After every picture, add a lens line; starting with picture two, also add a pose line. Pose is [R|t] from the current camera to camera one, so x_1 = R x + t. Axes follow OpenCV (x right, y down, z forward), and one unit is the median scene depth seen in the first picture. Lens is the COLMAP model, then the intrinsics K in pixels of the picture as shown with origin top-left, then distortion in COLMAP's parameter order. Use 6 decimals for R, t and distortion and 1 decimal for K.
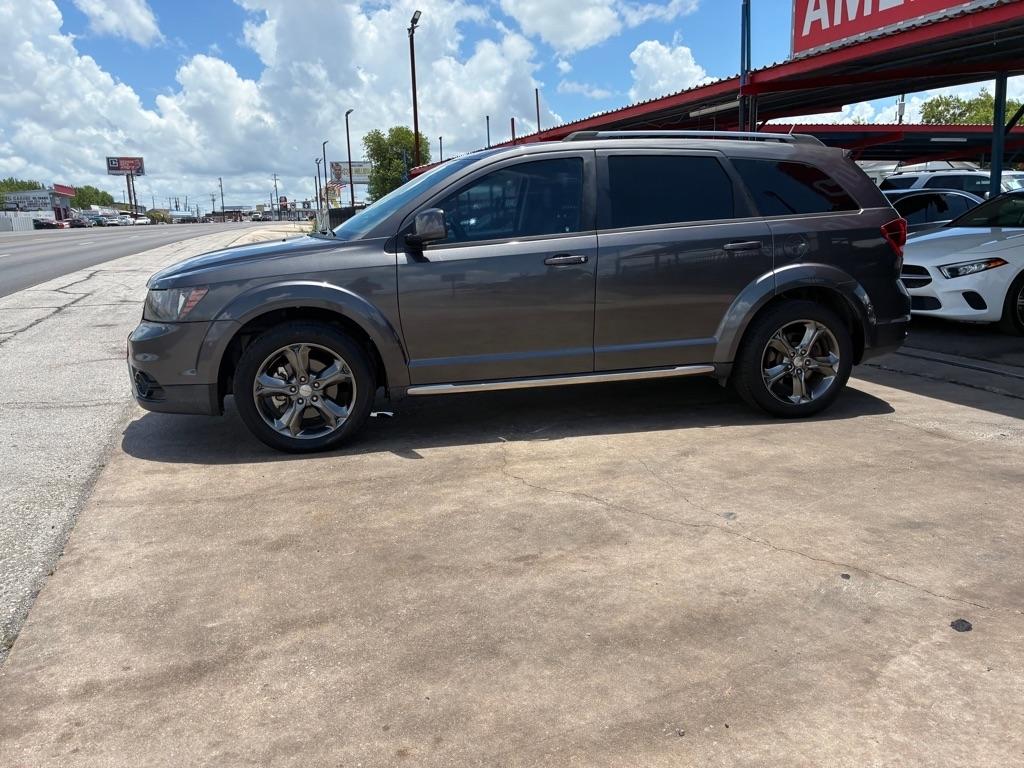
lens RADIAL K [[795.1, 0, 500.7], [0, 795.1, 365.2], [0, 0, 1]] dist [0.055911, -0.083084]
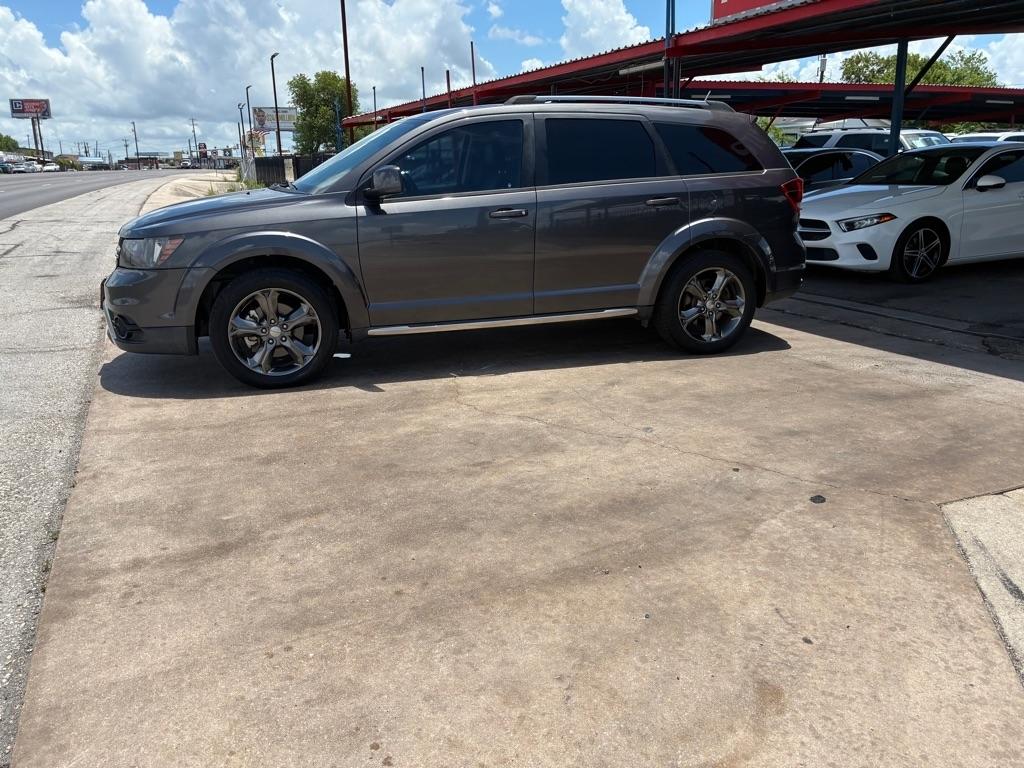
lens RADIAL K [[794.5, 0, 506.0], [0, 794.5, 376.8], [0, 0, 1]] dist [0.049275, -0.075171]
pose [[0.995819, -0.013035, 0.090412, -0.027878], [0.006411, 0.997299, 0.073166, 0.015439], [-0.091122, -0.072280, 0.993213, -0.136307]]
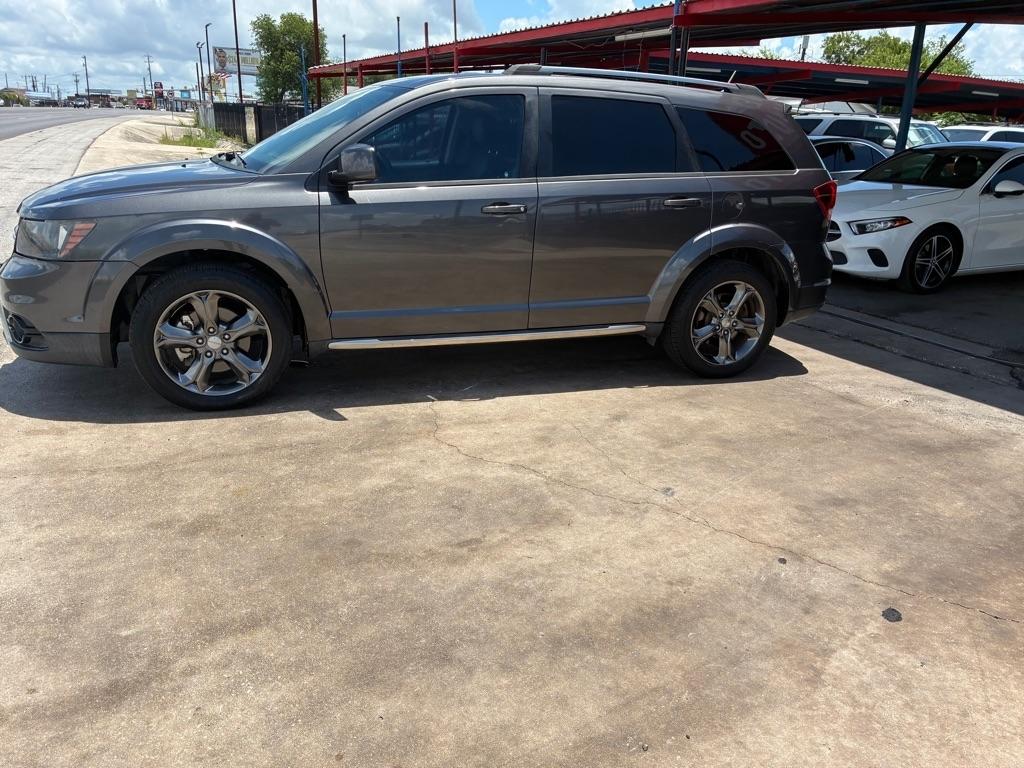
lens RADIAL K [[792.8, 0, 526.2], [0, 792.8, 403.3], [0, 0, 1]] dist [0.041573, -0.060282]
pose [[0.986977, 0.015776, 0.160086, -0.040085], [-0.039582, 0.988399, 0.146629, -0.048389], [-0.155916, -0.151056, 0.976152, 0.057067]]
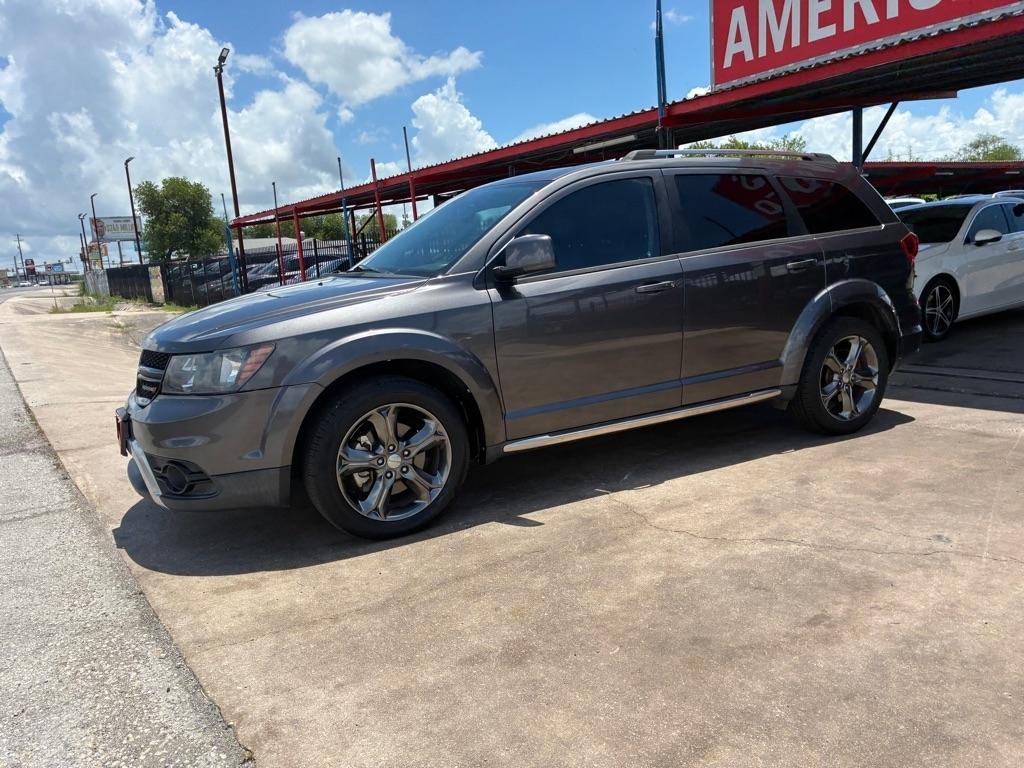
lens RADIAL K [[791.1, 0, 525.8], [0, 791.1, 396.1], [0, 0, 1]] dist [0.056811, -0.085566]
pose [[0.955519, -0.093157, 0.279829, -0.348615], [0.098715, 0.995099, -0.005803, -0.018081], [-0.277917, 0.033169, 0.960032, 0.180164]]
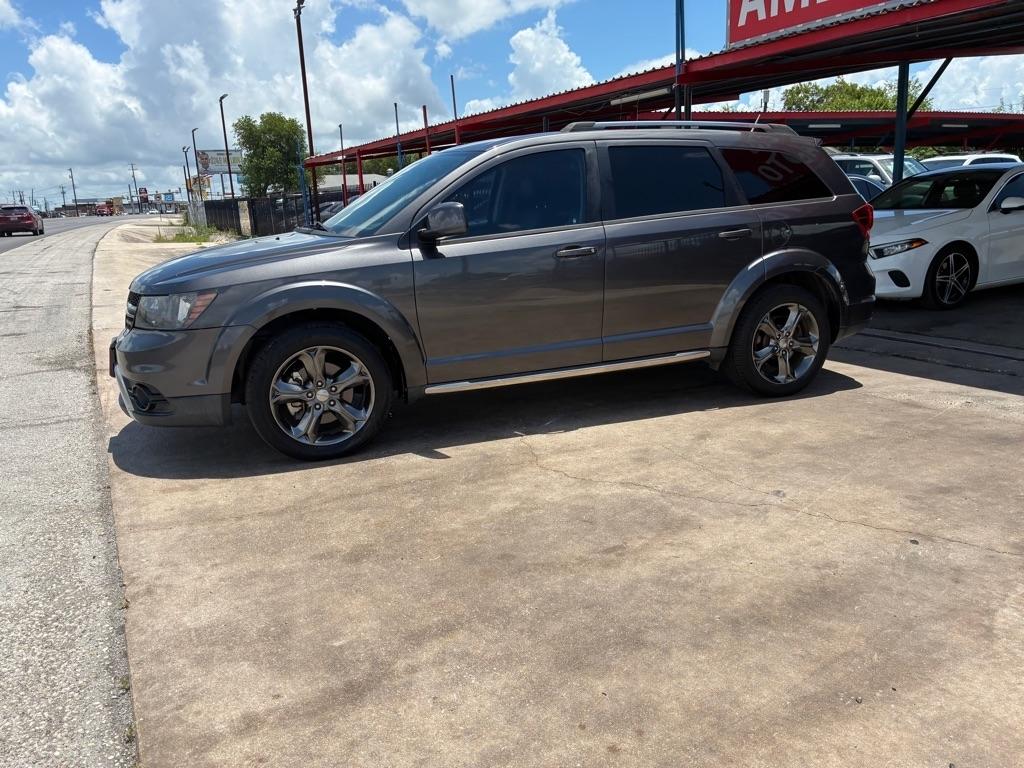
lens RADIAL K [[795.1, 0, 504.1], [0, 795.1, 387.4], [0, 0, 1]] dist [0.050203, -0.077570]
pose [[0.987691, -0.050968, 0.147880, -0.176041], [0.044836, 0.998002, 0.044515, -0.011267], [-0.149853, -0.037337, 0.988003, 0.016455]]
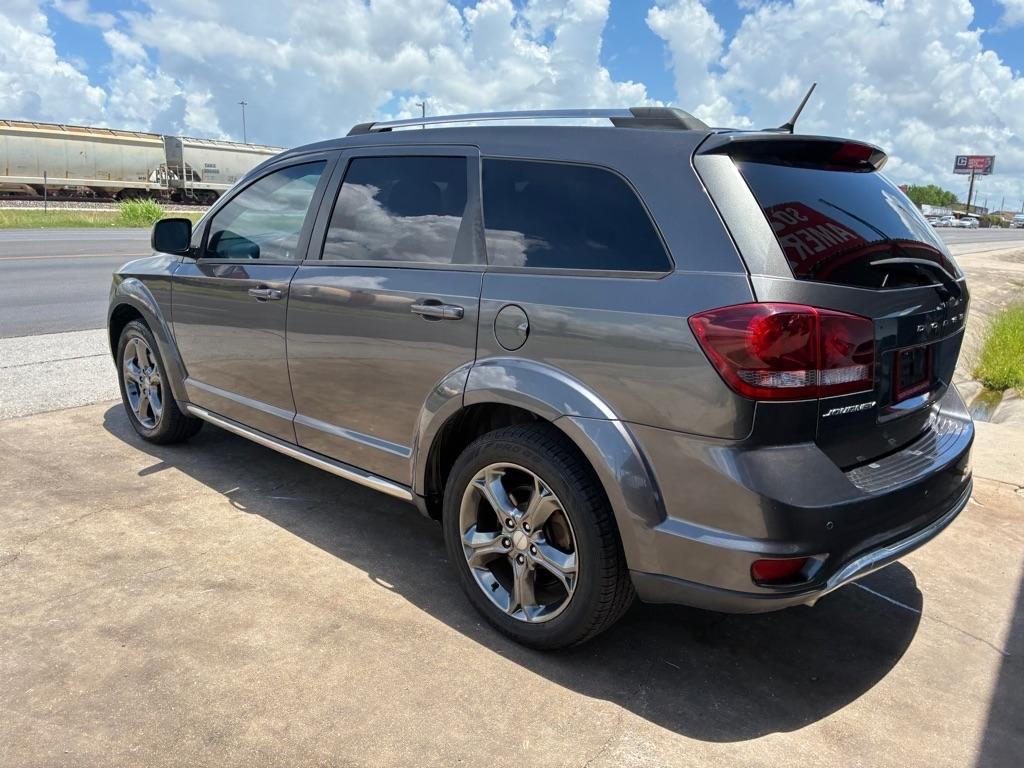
lens RADIAL K [[779.7, 0, 510.5], [0, 779.7, 398.9], [0, 0, 1]] dist [0.081634, -0.118863]
pose [[0.558134, 0.231934, -0.796676, 0.908455], [-0.195773, 0.969841, 0.145193, -0.204511], [0.806325, 0.074931, 0.586708, 0.801848]]
